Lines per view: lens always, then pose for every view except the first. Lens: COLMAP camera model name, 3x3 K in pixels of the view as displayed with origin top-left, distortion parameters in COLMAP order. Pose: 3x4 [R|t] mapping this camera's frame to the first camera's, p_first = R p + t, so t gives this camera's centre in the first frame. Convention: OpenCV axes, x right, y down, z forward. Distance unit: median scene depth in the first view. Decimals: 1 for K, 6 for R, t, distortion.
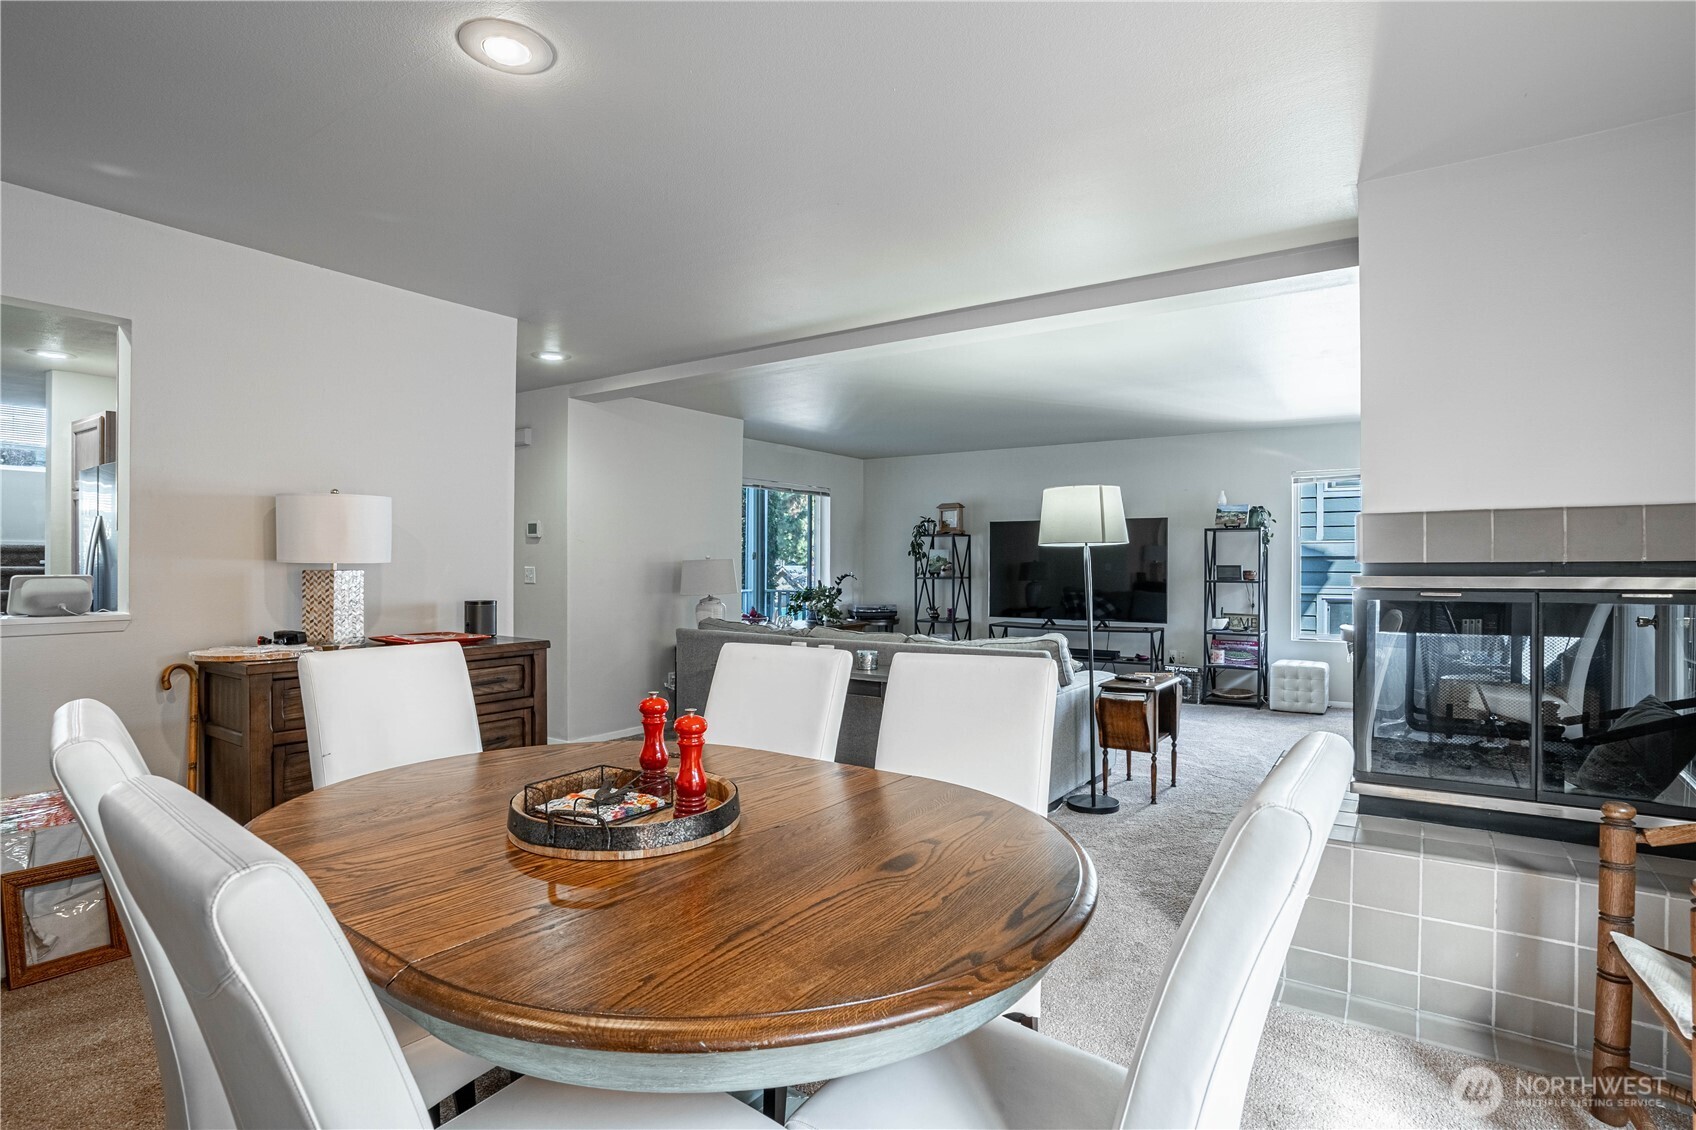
lens RADIAL K [[775.4, 0, 848.0], [0, 775.4, 565.0], [0, 0, 1]] dist [-0.031640, -0.000247]
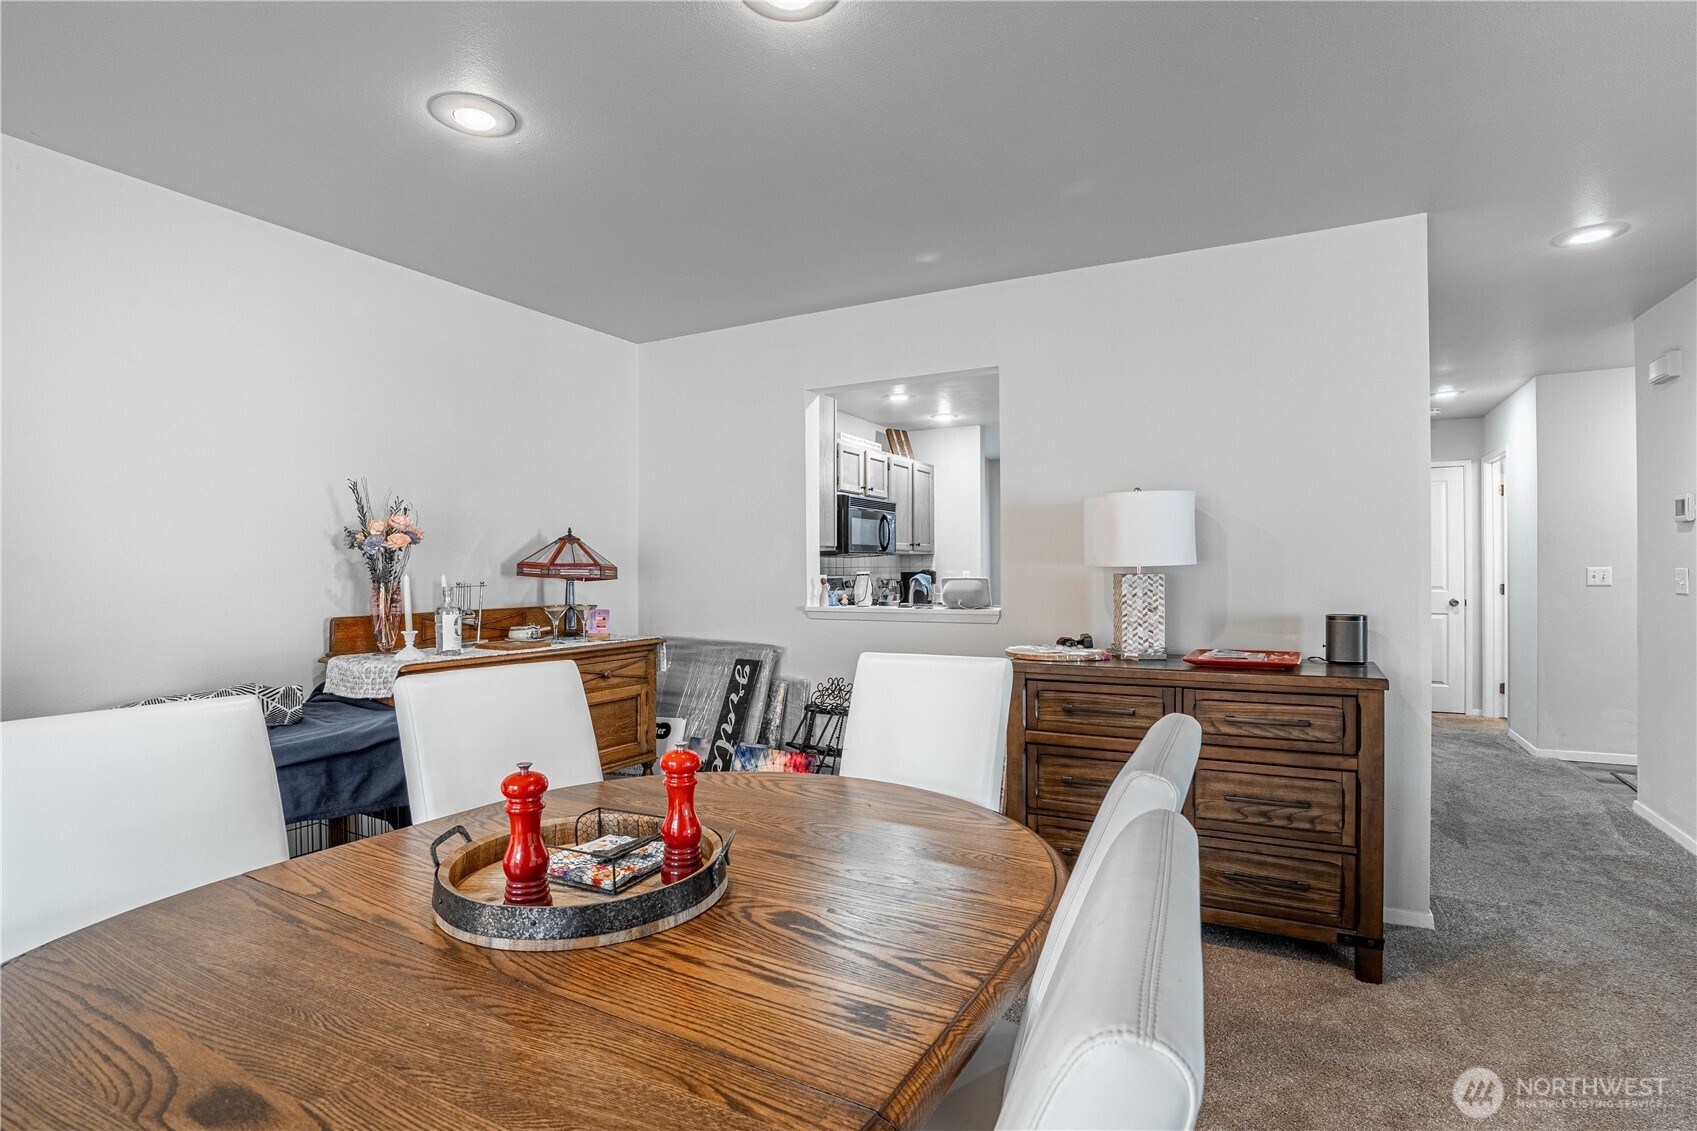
lens RADIAL K [[838.2, 0, 947.6], [0, 838.2, 568.7], [0, 0, 1]] dist [-0.067262, 0.026005]
pose [[0.155306, -0.001864, -0.987865, 0.091101], [0.005449, 0.999985, -0.001031, 0.000212], [0.987851, -0.005222, 0.155314, 0.180460]]
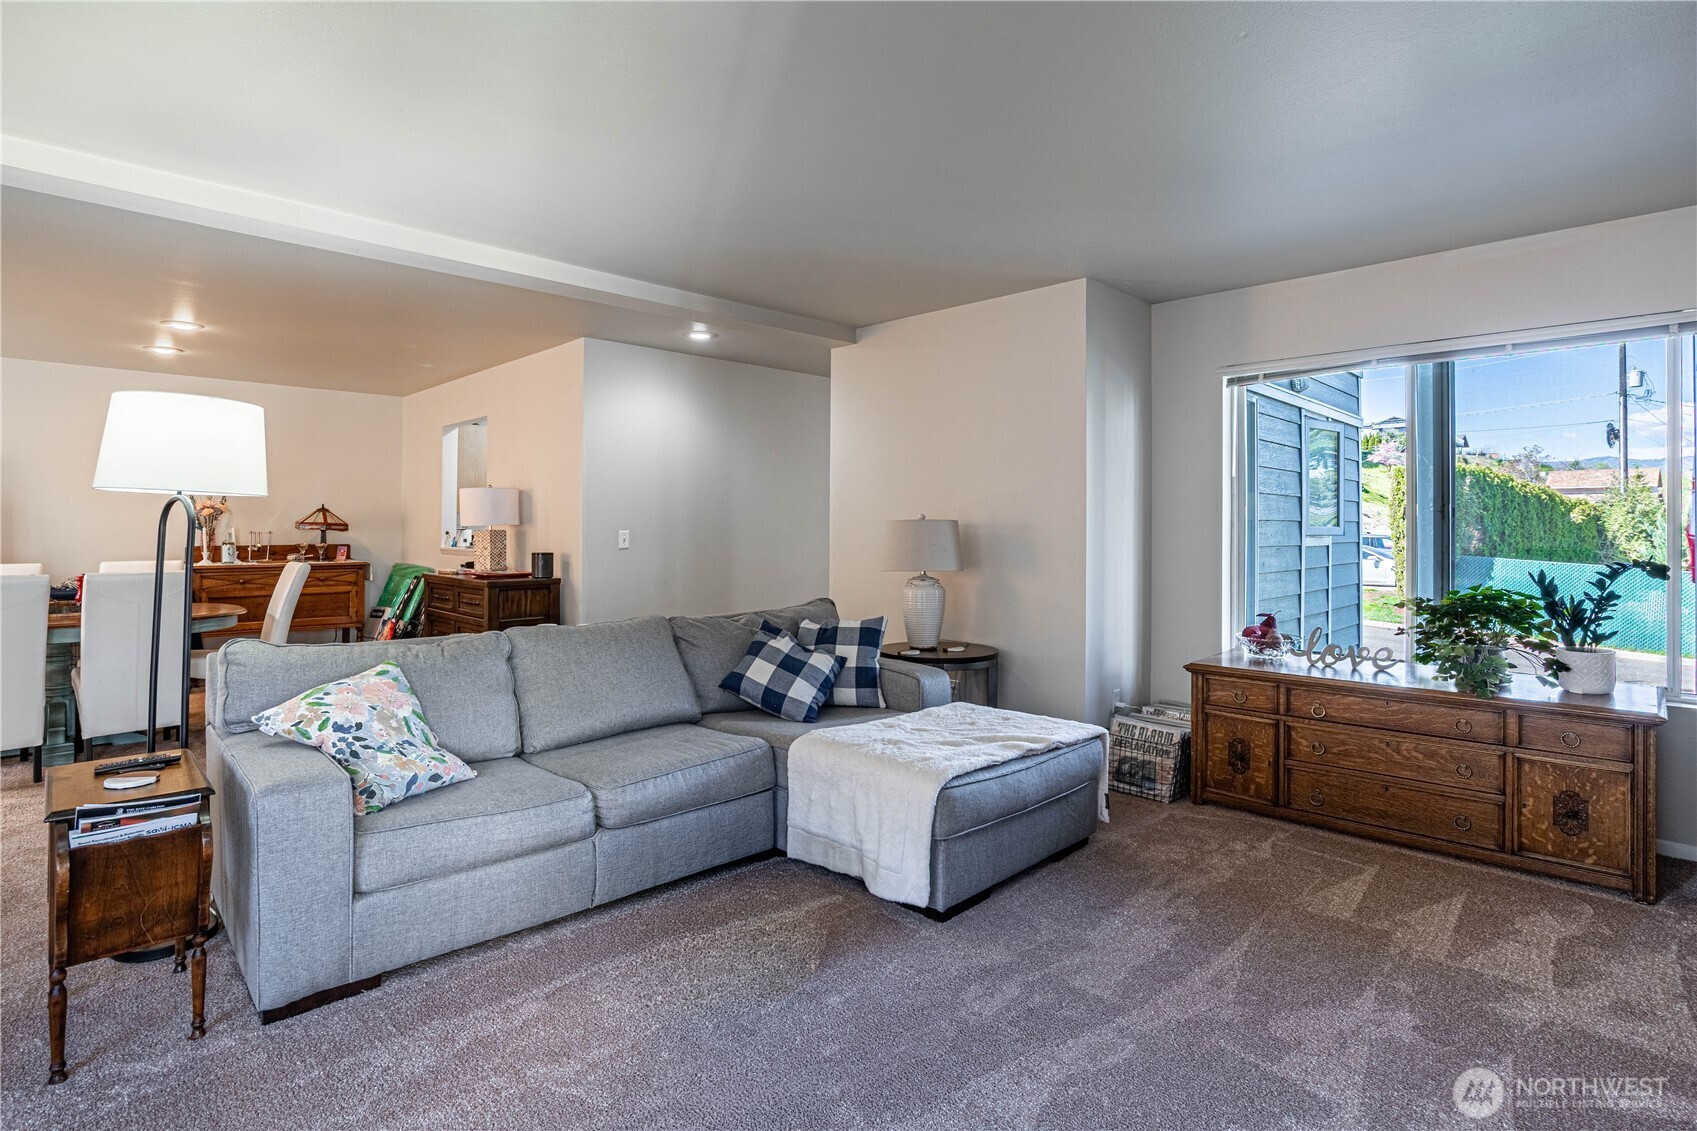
lens RADIAL K [[812.2, 0, 832.1], [0, 812.2, 517.2], [0, 0, 1]] dist [-0.046408, 0.007851]
pose [[-0.133756, -0.006198, -0.990995, 0.466485], [-0.000400, 0.999981, -0.006201, -0.005937], [0.991014, -0.000433, -0.133756, 0.858548]]
